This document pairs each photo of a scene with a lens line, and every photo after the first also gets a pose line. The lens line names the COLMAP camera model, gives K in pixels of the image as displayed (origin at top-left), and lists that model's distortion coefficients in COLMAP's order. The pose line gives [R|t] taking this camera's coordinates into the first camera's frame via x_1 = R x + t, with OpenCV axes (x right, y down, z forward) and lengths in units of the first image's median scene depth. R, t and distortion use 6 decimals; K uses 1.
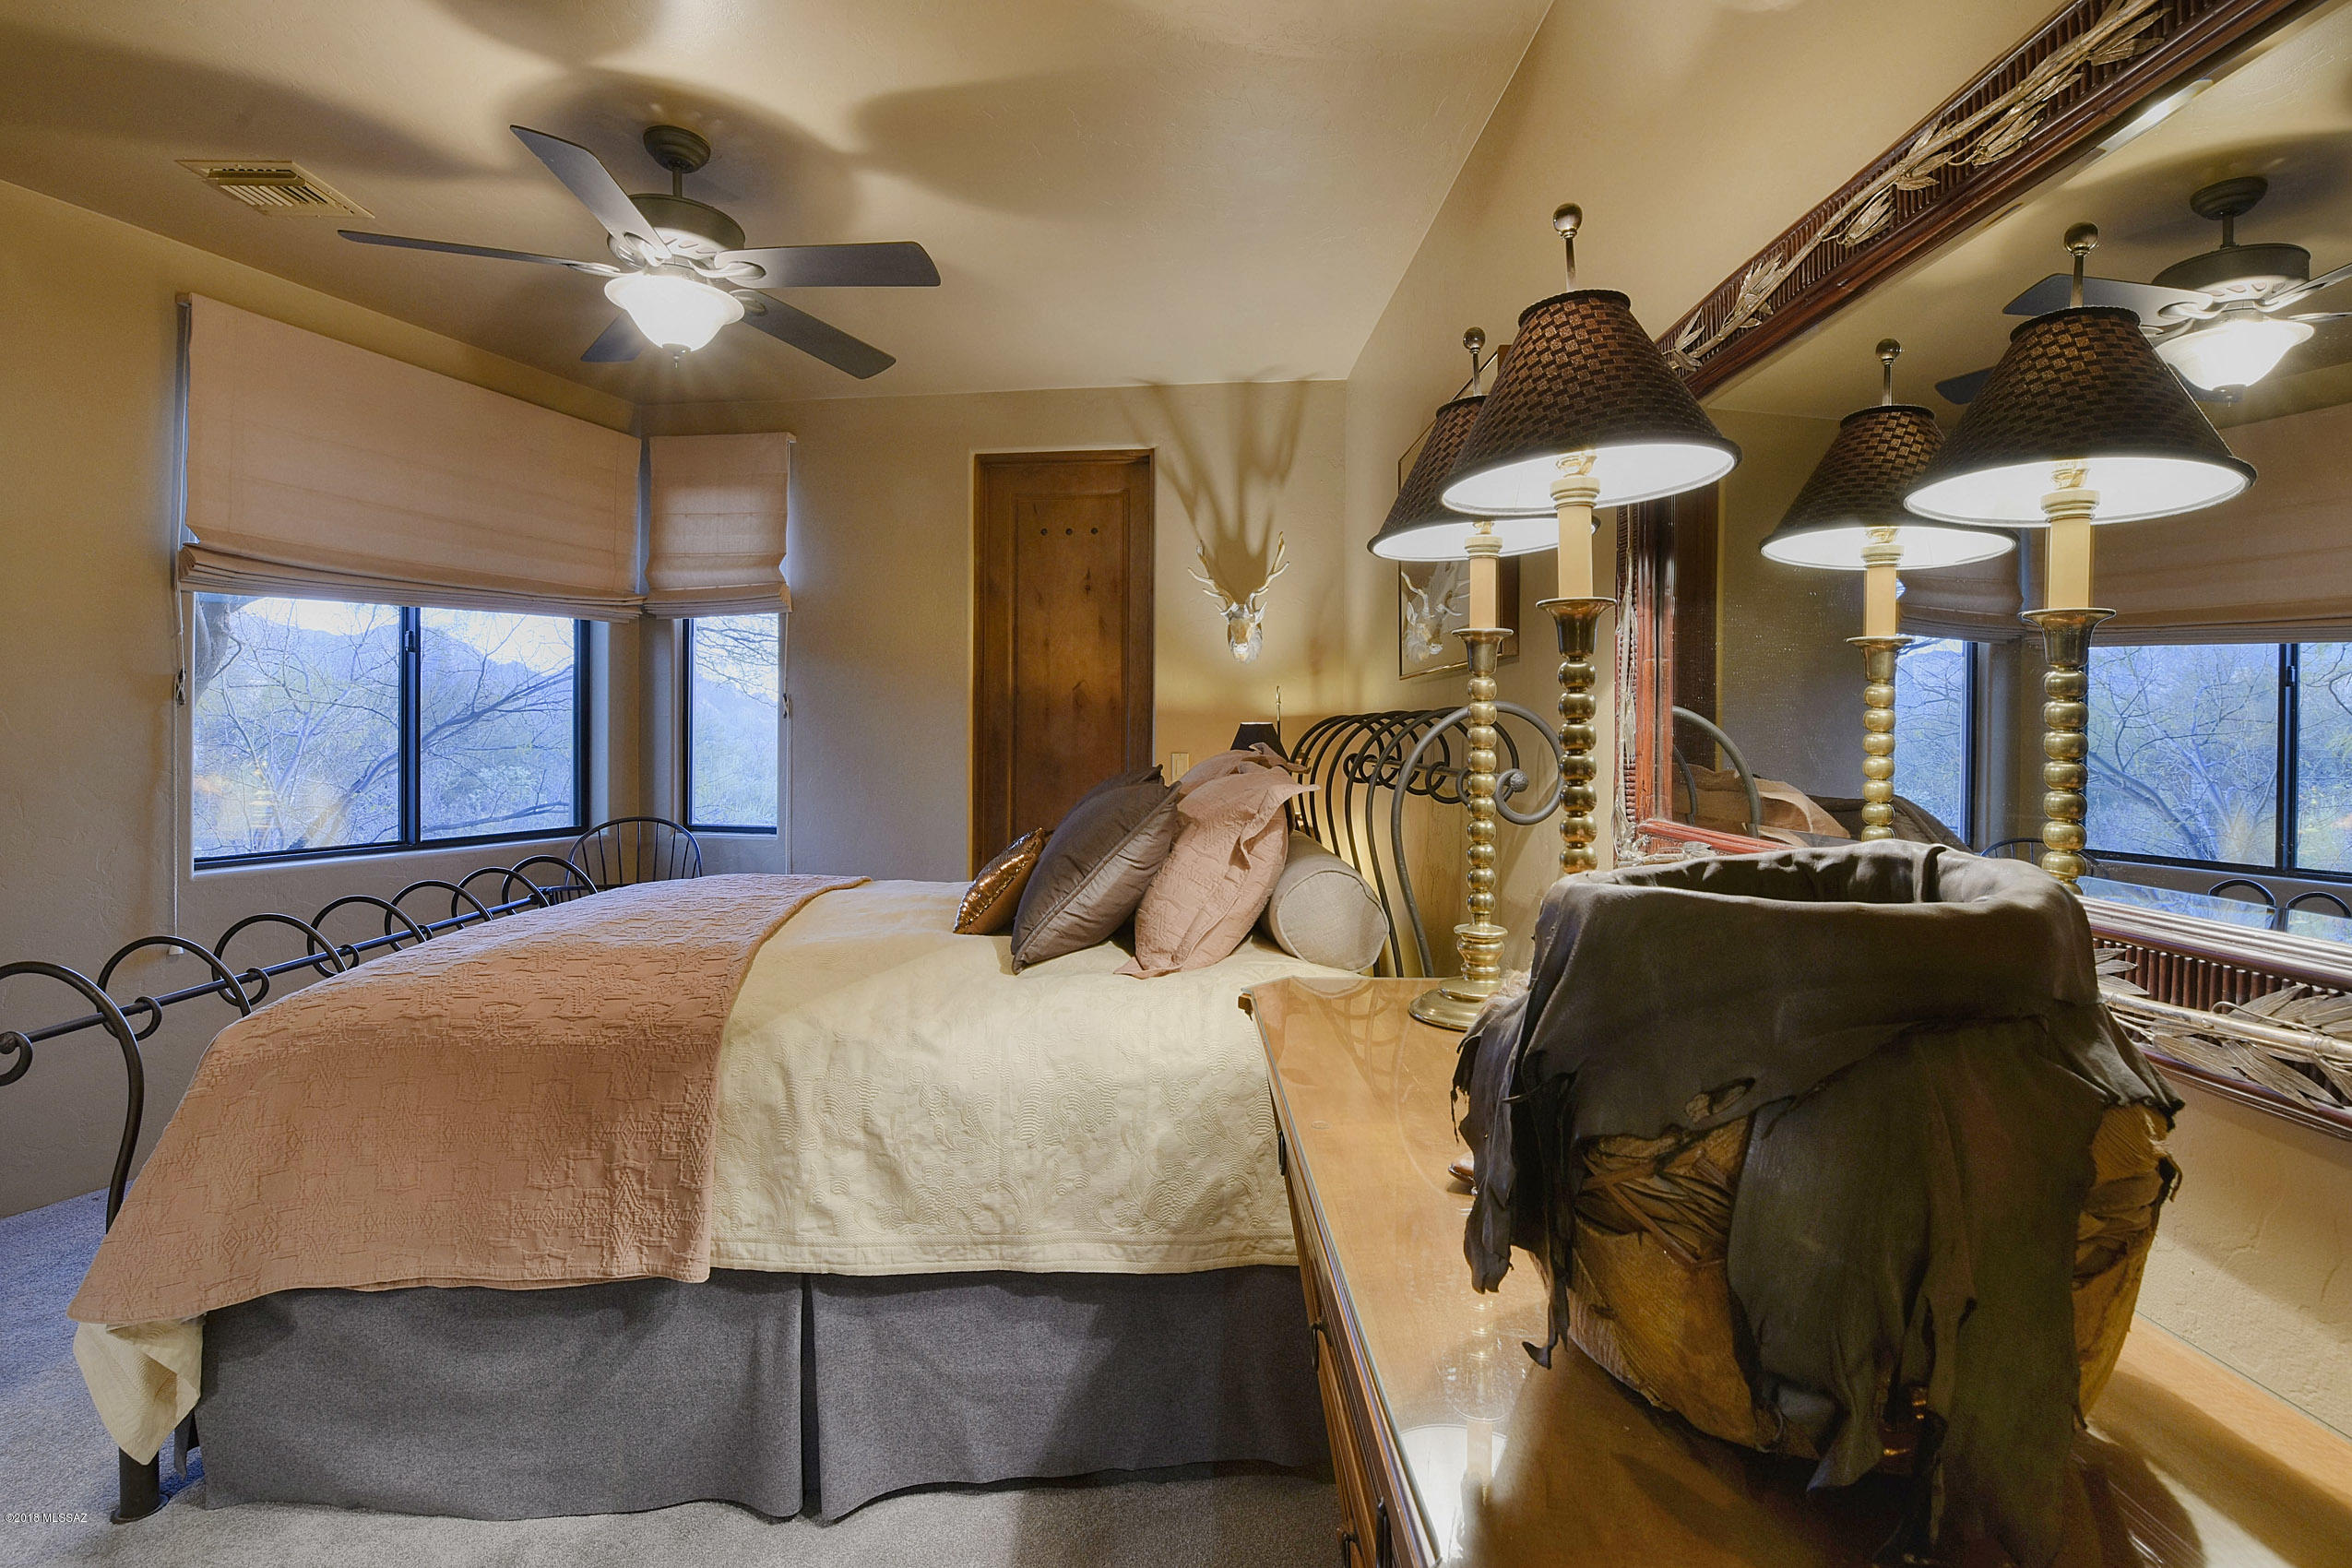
lens RADIAL K [[1062.2, 0, 1375.2], [0, 1062.2, 746.8], [0, 0, 1]] dist [-0.000438, -0.004447]
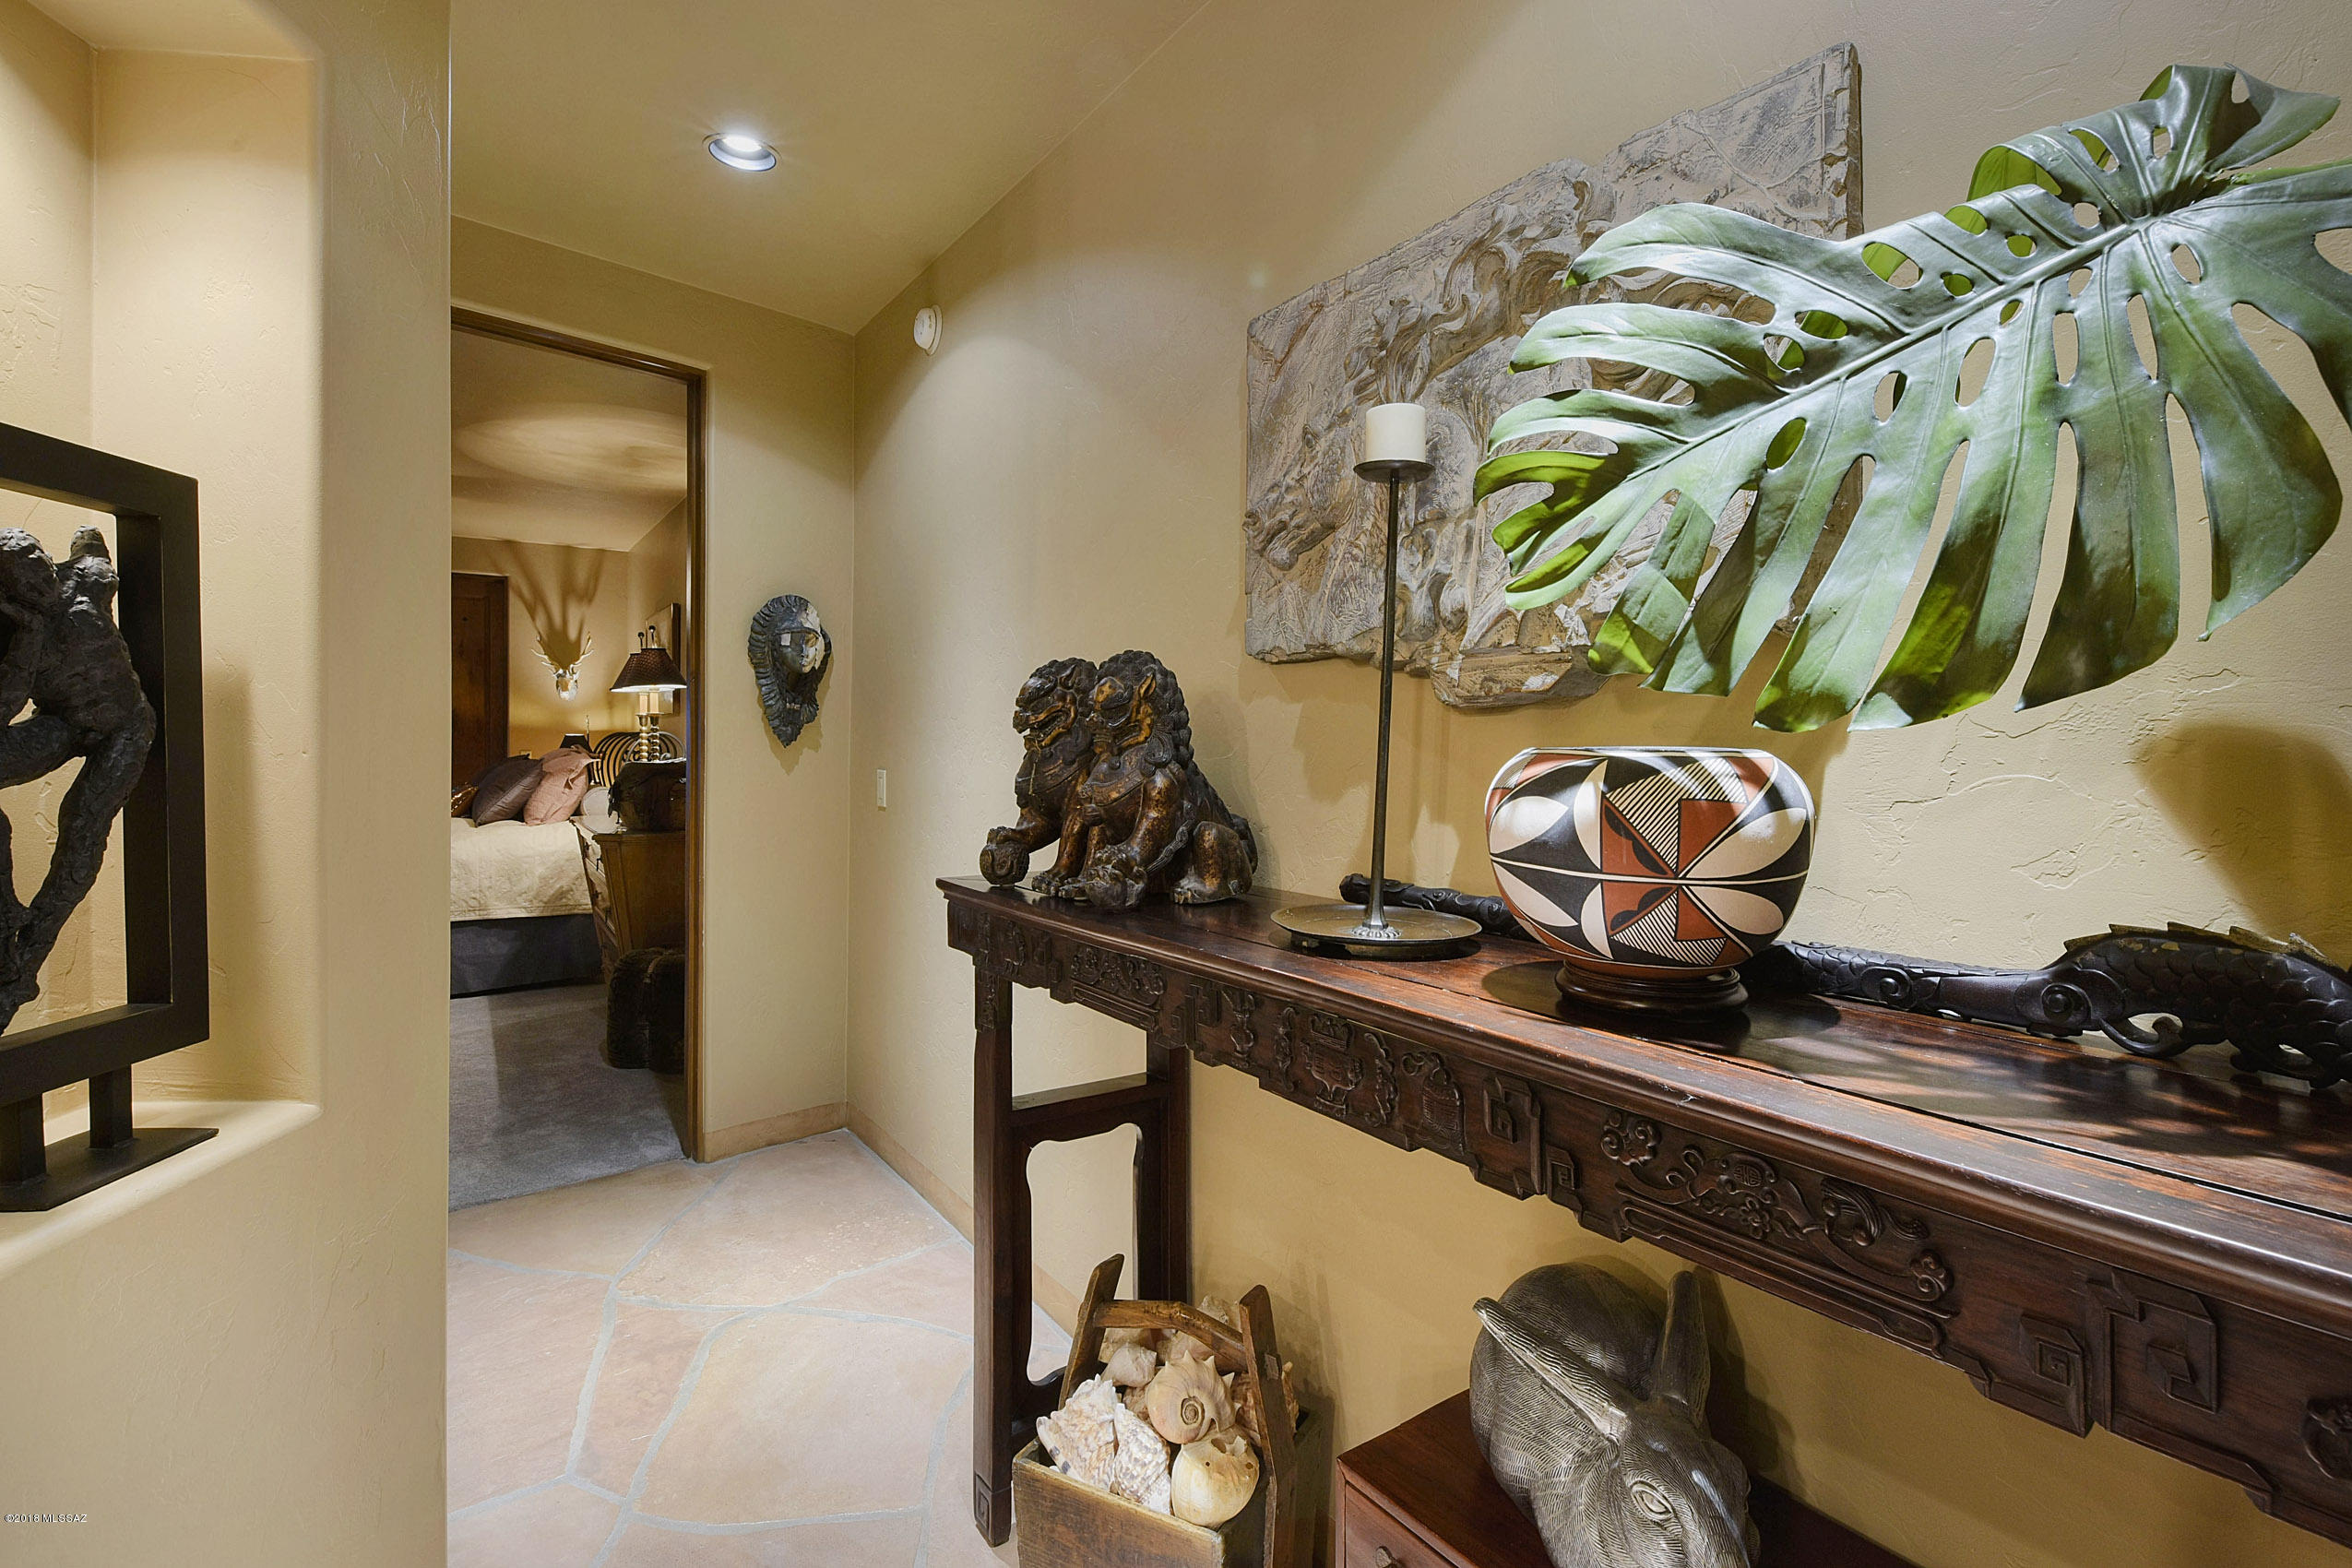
lens RADIAL K [[1001.0, 0, 1177.0], [0, 1001.0, 714.9], [0, 0, 1]] dist [-0.003560, -0.001076]
pose [[0.908750, -0.010844, 0.417201, 0.232091], [0.022843, 0.999456, -0.023780, 0.018411], [-0.416716, 0.031140, 0.908503, -2.055484]]
